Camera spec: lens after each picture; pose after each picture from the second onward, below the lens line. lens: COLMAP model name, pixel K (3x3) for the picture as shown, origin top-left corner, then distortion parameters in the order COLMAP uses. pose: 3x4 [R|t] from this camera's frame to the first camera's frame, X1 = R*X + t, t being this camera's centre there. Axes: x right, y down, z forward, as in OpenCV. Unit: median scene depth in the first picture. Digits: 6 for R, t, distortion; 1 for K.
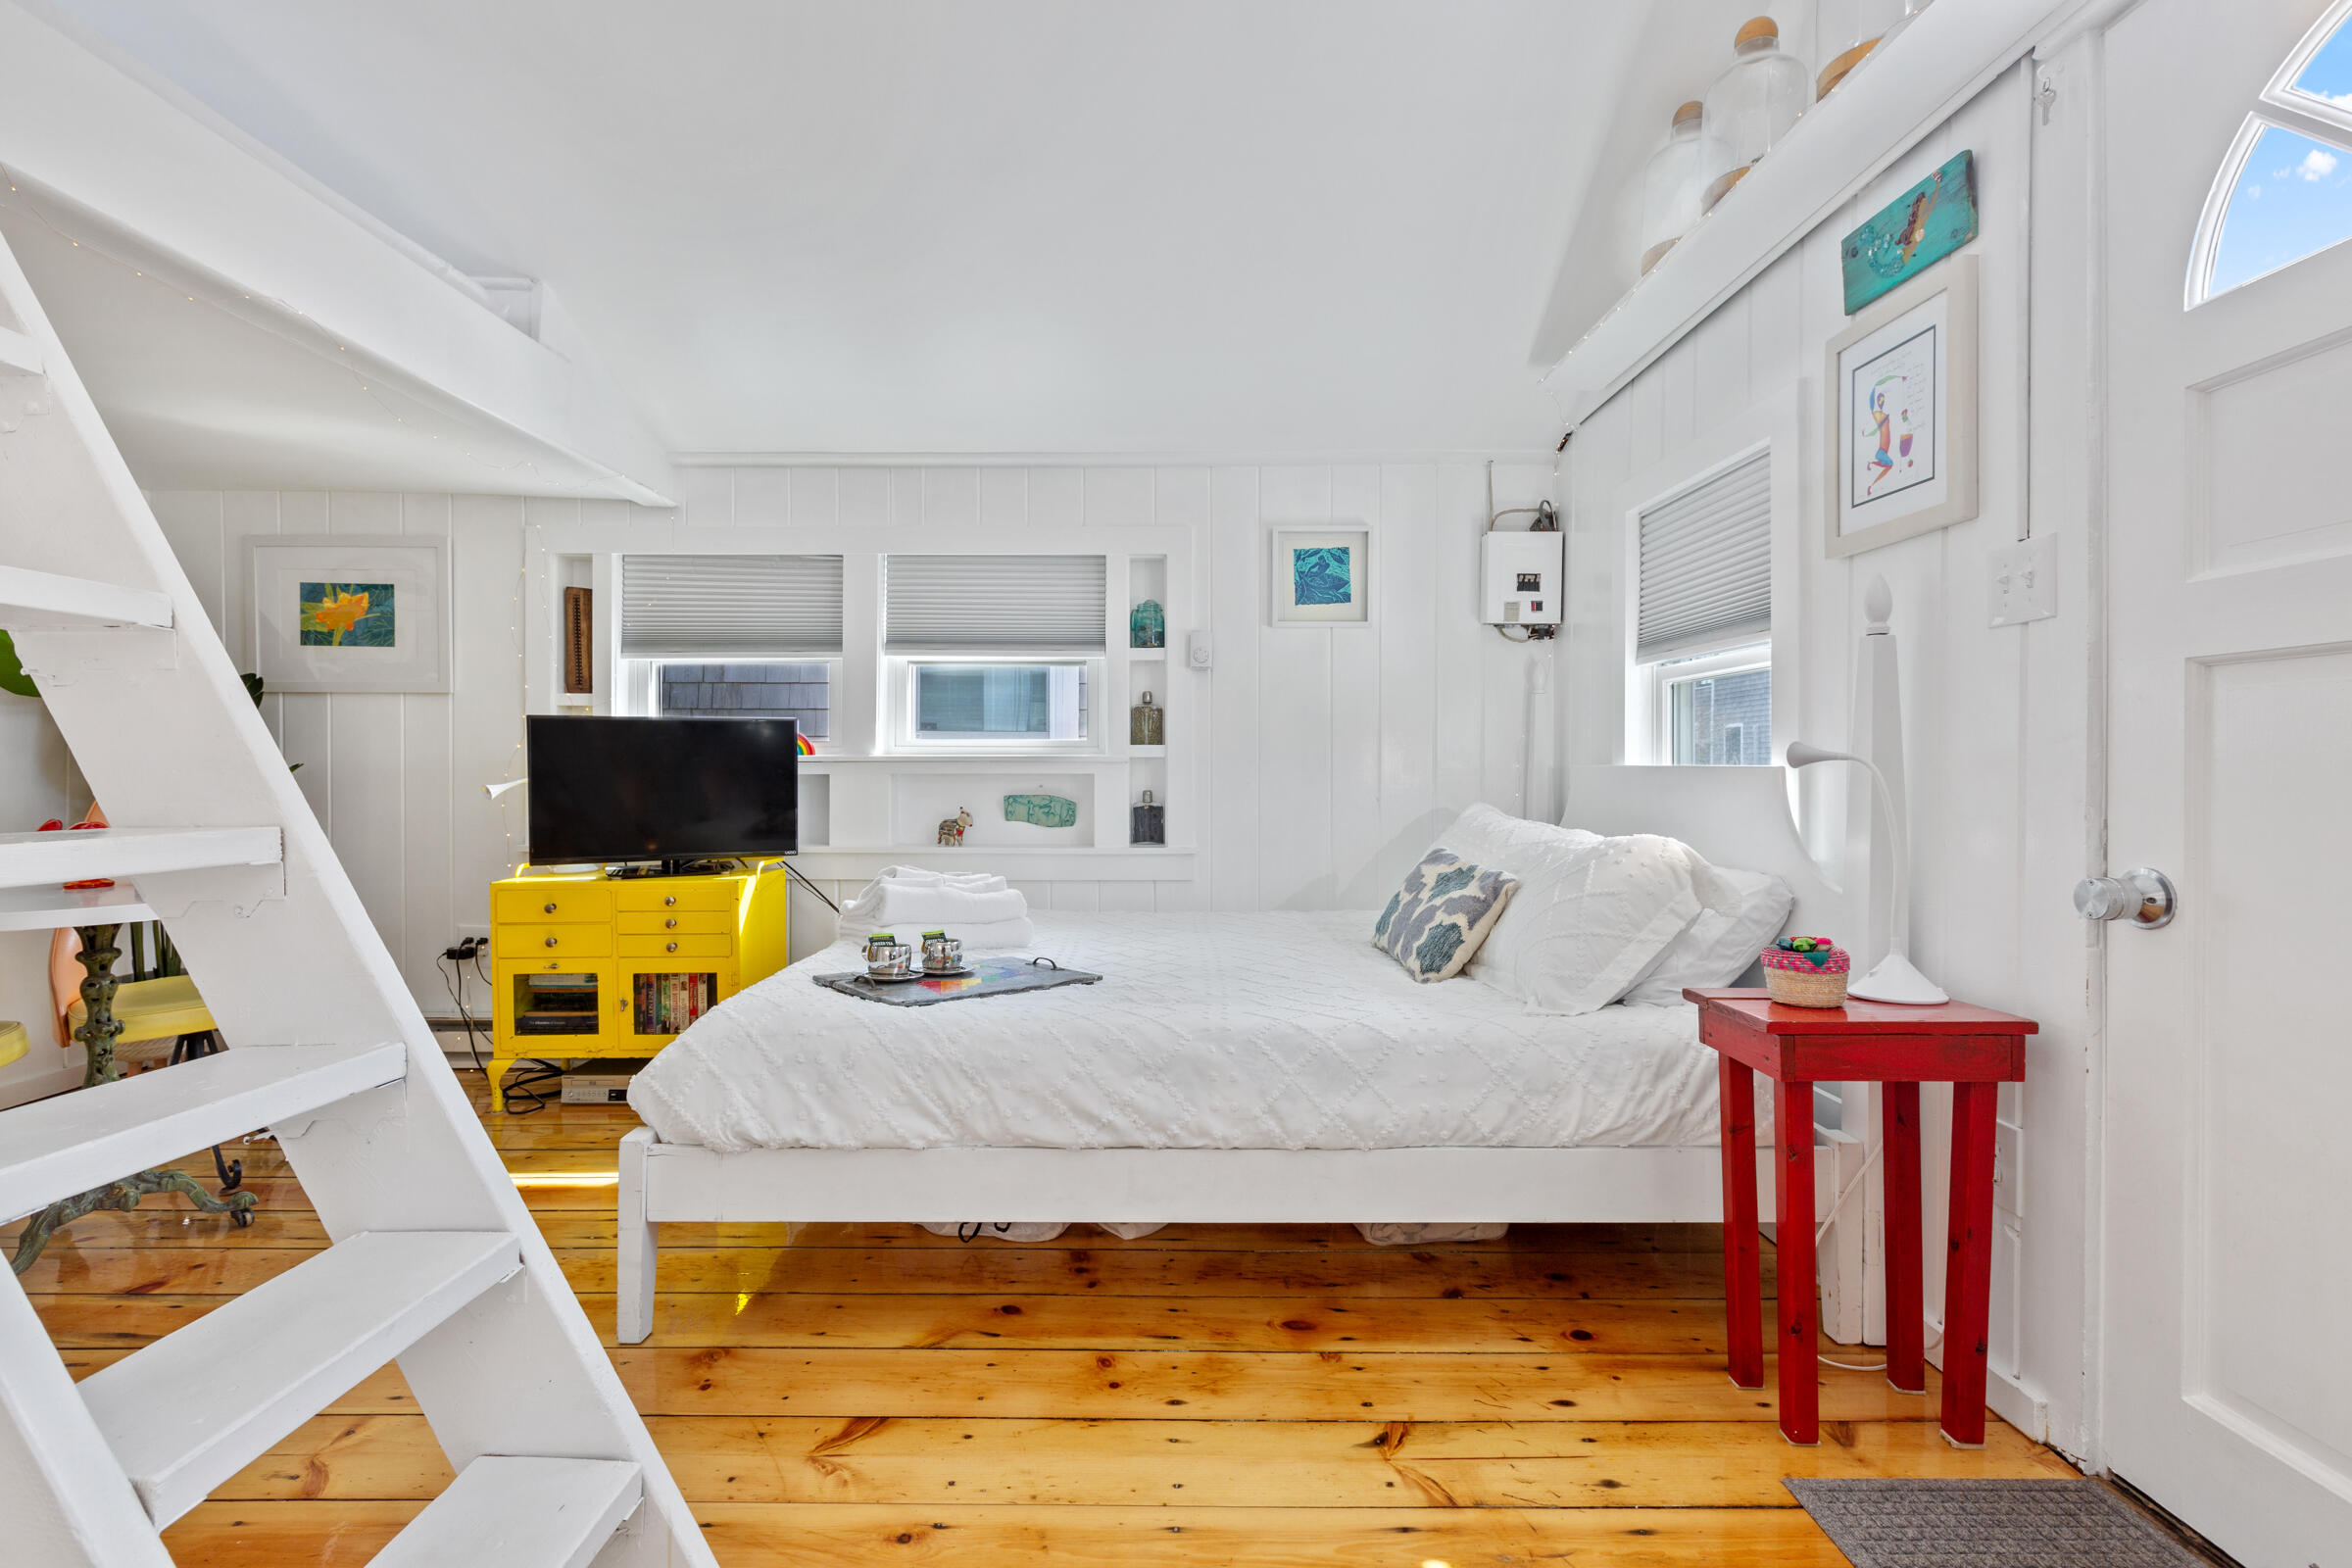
lens RADIAL K [[1057.0, 0, 1163.7], [0, 1057.0, 778.0], [0, 0, 1]] dist [0.000101, -0.000107]
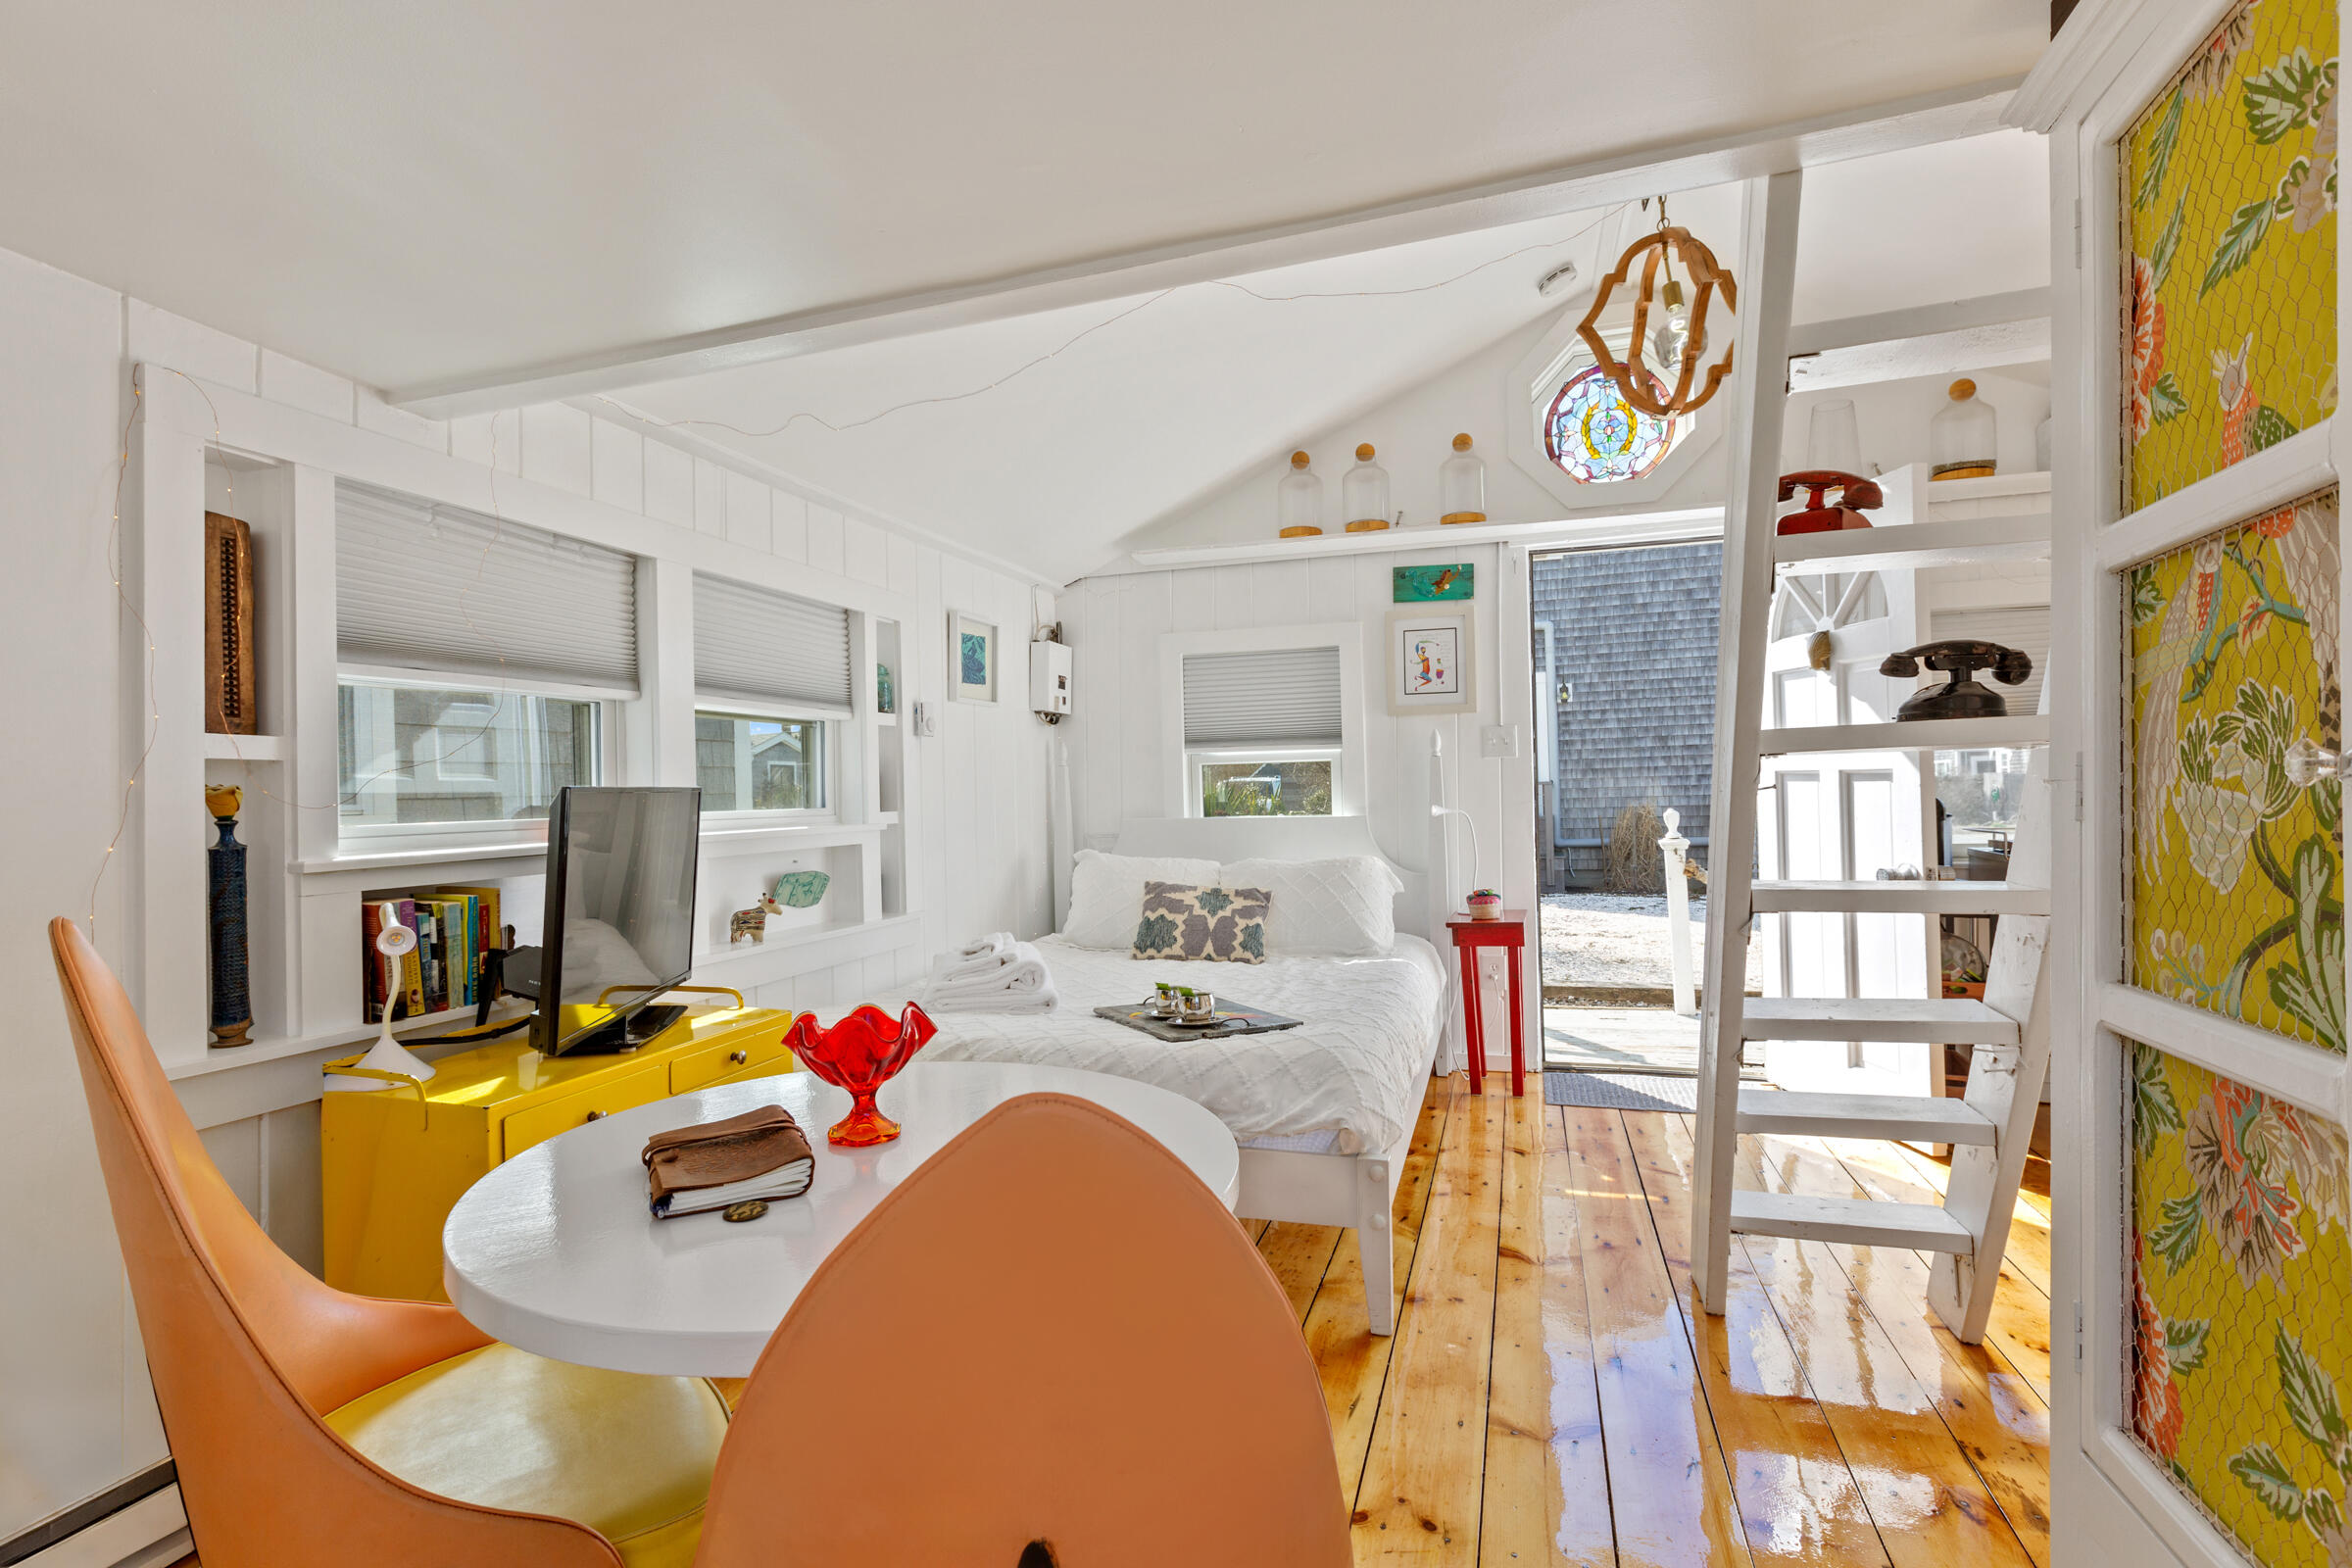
lens RADIAL K [[1122.4, 0, 1161.6], [0, 1122.4, 779.1], [0, 0, 1]] dist [0.000989, 0.000123]
pose [[0.300515, 0.002093, 0.953775, -0.944074], [0.032657, 0.999389, -0.012482, -0.040659], [-0.953218, 0.034899, 0.300263, 0.448445]]
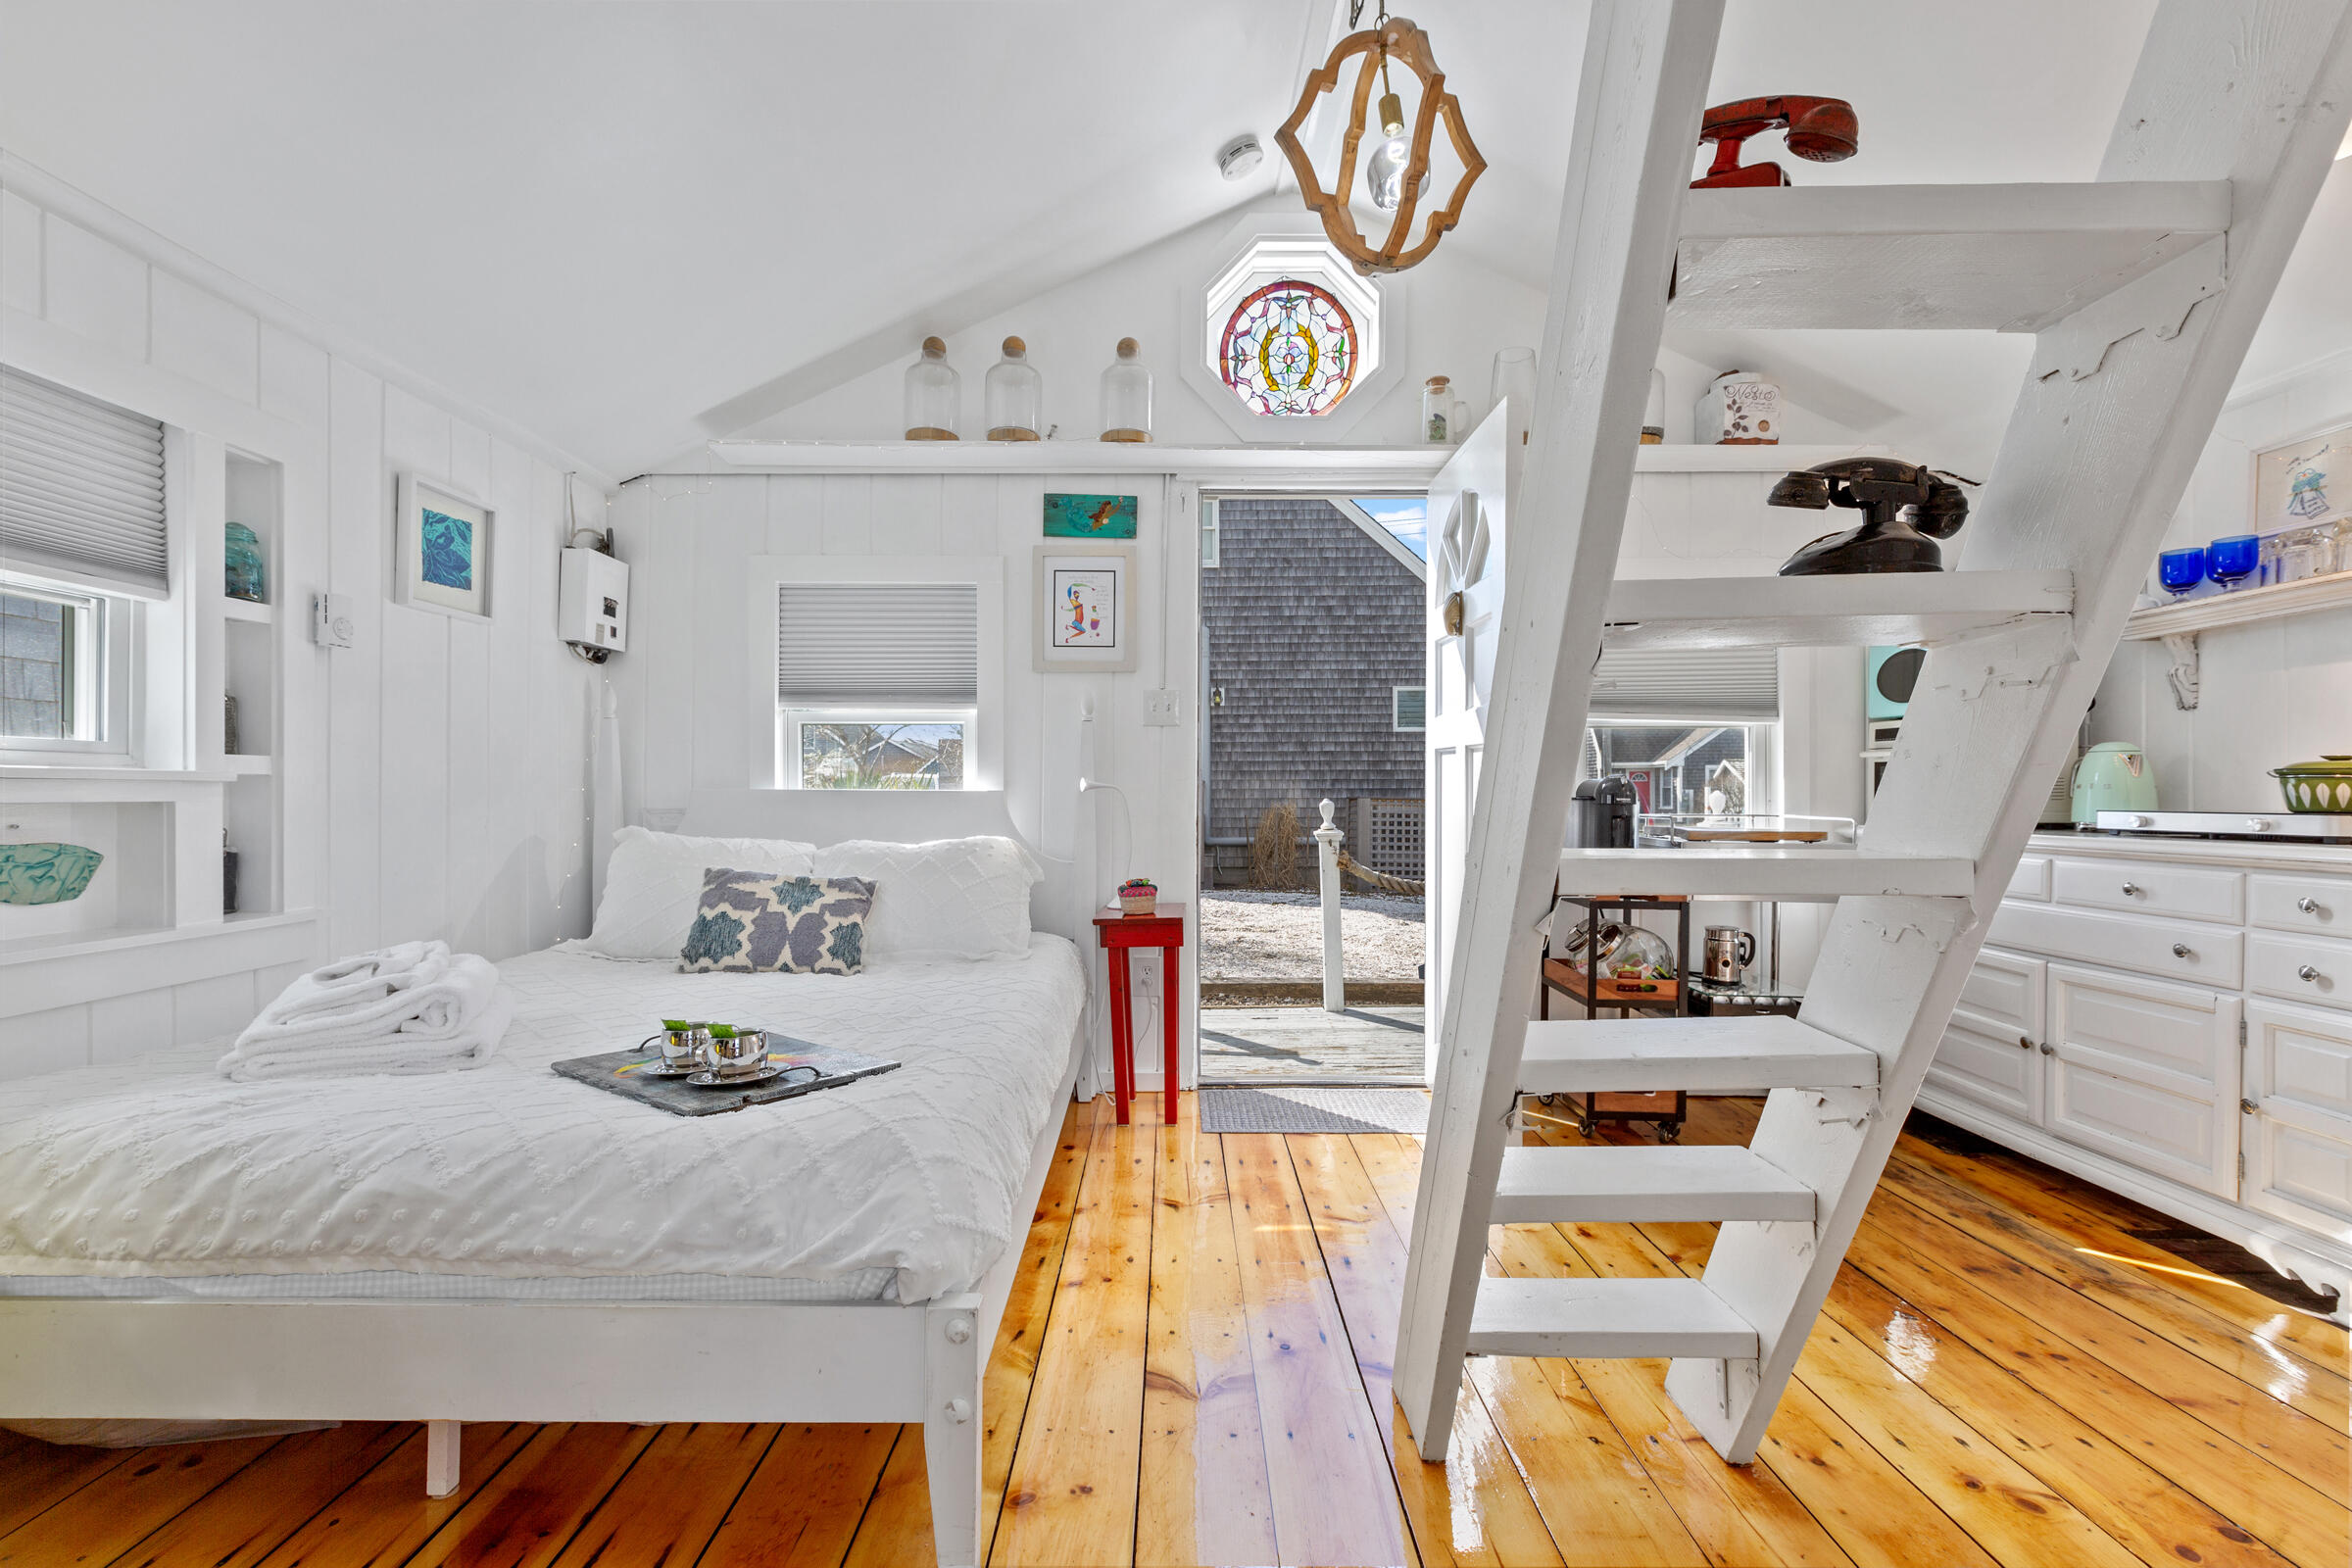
lens RADIAL K [[1068.5, 0, 1164.7], [0, 1068.5, 792.5], [0, 0, 1]] dist [-0.001213, 0.000110]
pose [[0.002777, -0.001767, 0.999995, -0.656760], [0.007888, 0.999967, 0.001745, -0.005564], [-0.999965, 0.007883, 0.002791, 0.457540]]
